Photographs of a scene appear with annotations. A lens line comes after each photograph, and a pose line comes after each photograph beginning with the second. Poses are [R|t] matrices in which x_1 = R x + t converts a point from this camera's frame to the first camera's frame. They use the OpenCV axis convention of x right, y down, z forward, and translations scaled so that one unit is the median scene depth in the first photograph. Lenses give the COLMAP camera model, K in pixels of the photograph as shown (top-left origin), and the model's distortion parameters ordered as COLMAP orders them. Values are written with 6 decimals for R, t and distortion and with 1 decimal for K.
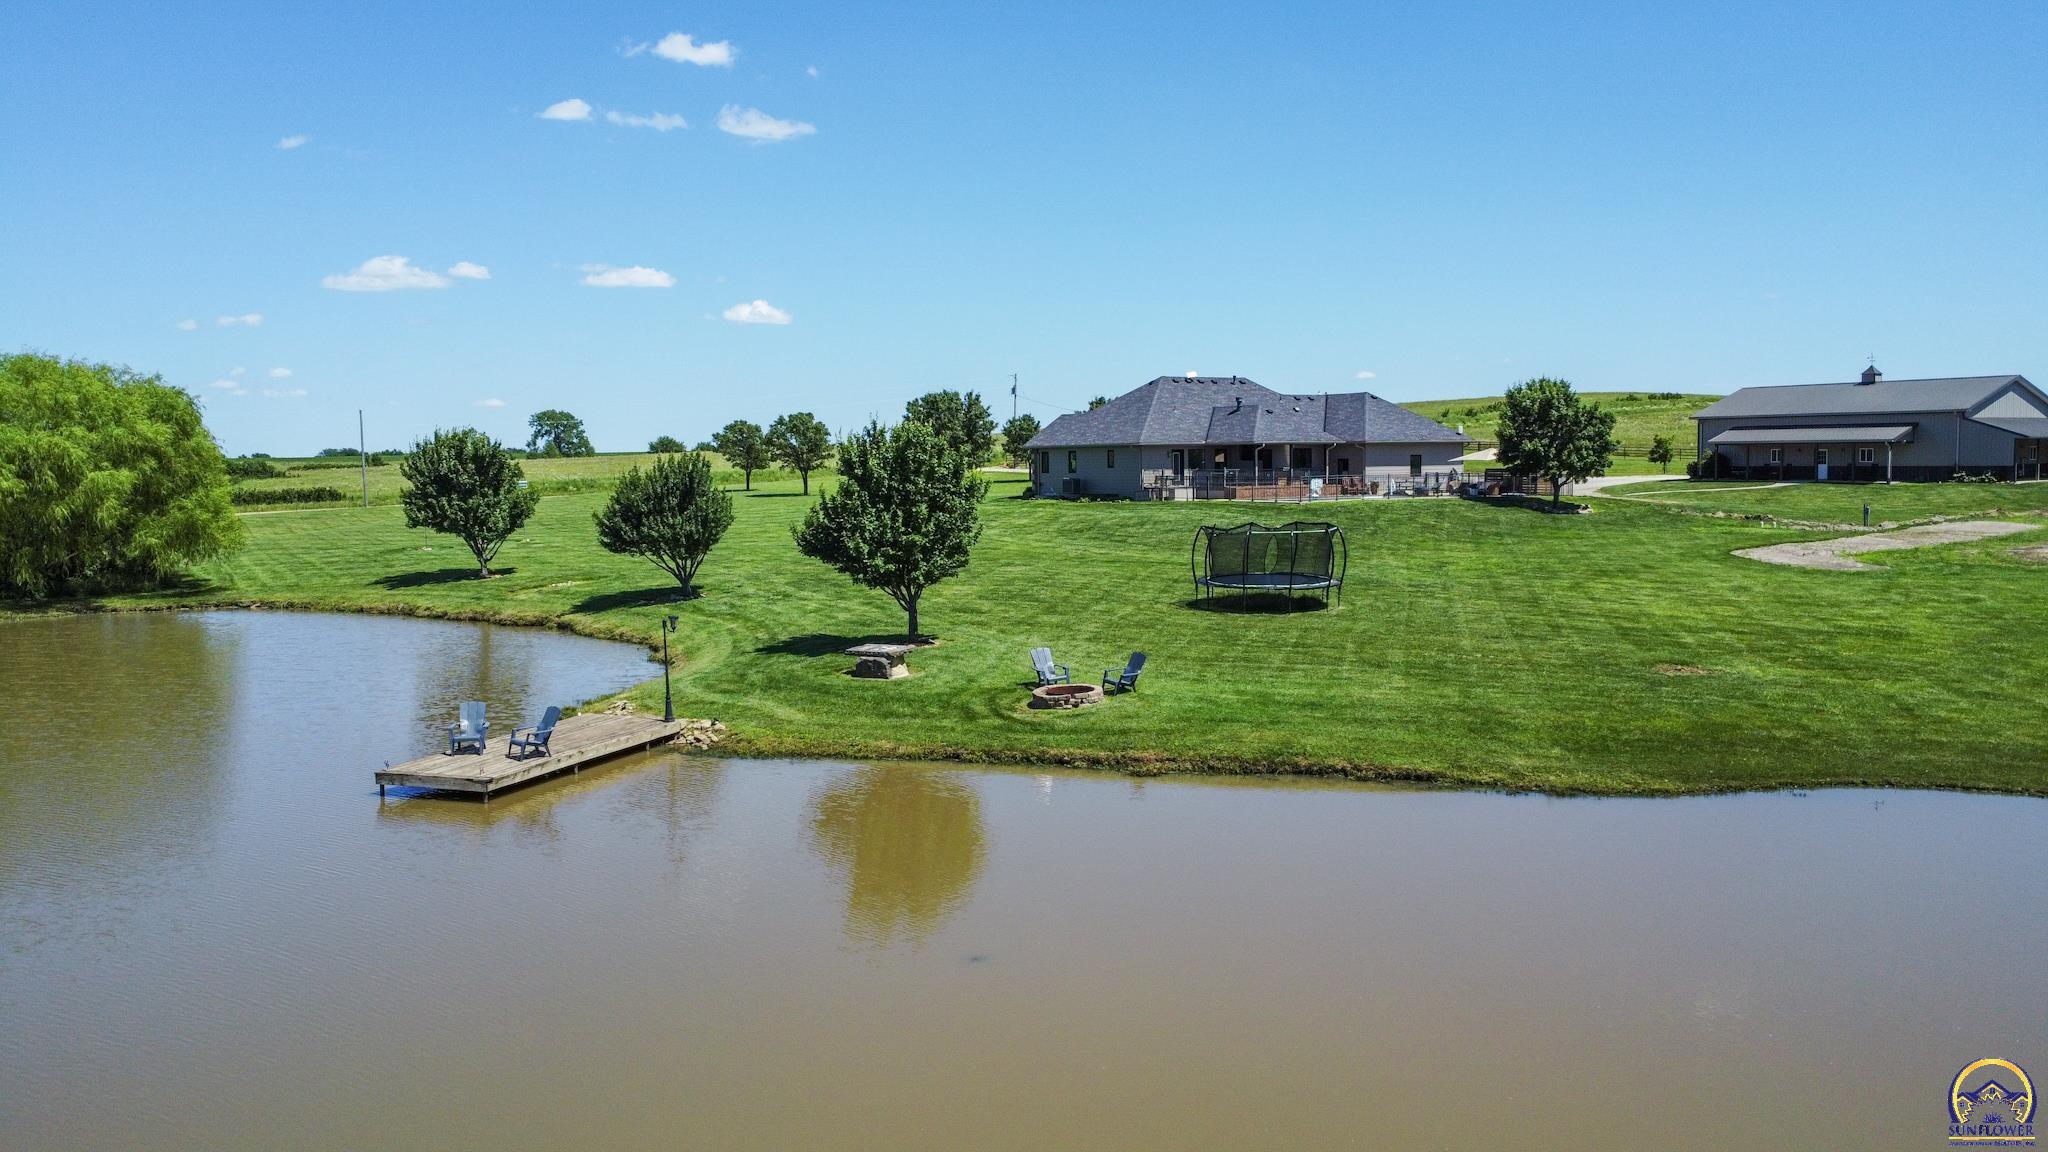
lens RADIAL K [[1554.6, 0, 1024.0], [0, 1554.6, 576.0], [0, 0, 1]] dist [-0.032330, -0.008170]
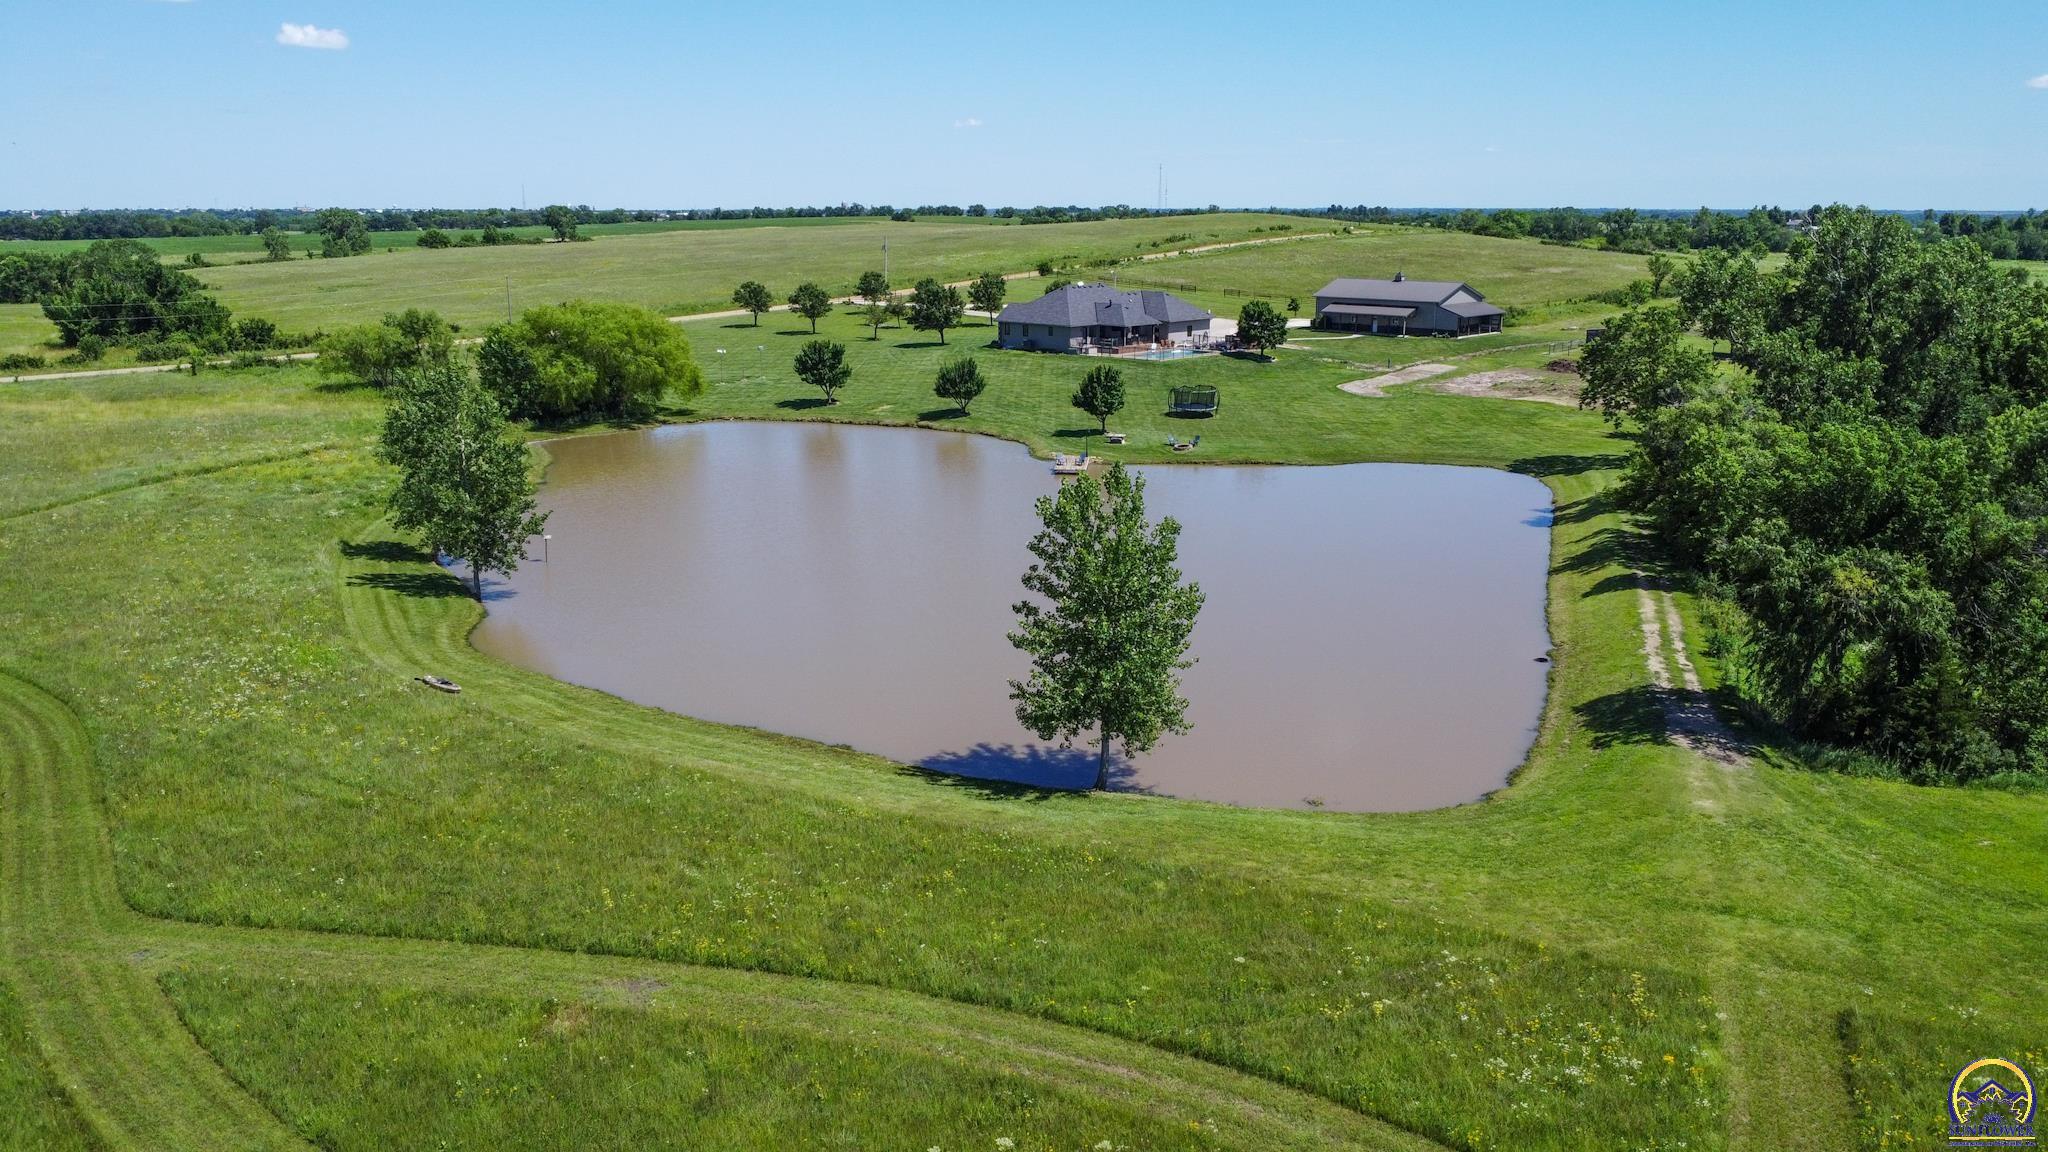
lens RADIAL K [[1554.6, 0, 1024.0], [0, 1554.6, 576.0], [0, 0, 1]] dist [-0.032330, -0.008170]
pose [[0.968814, -0.047849, 0.243124, -0.578506], [0.008684, 0.987132, 0.159673, -0.100347], [-0.247635, -0.152582, 0.956763, -1.167166]]
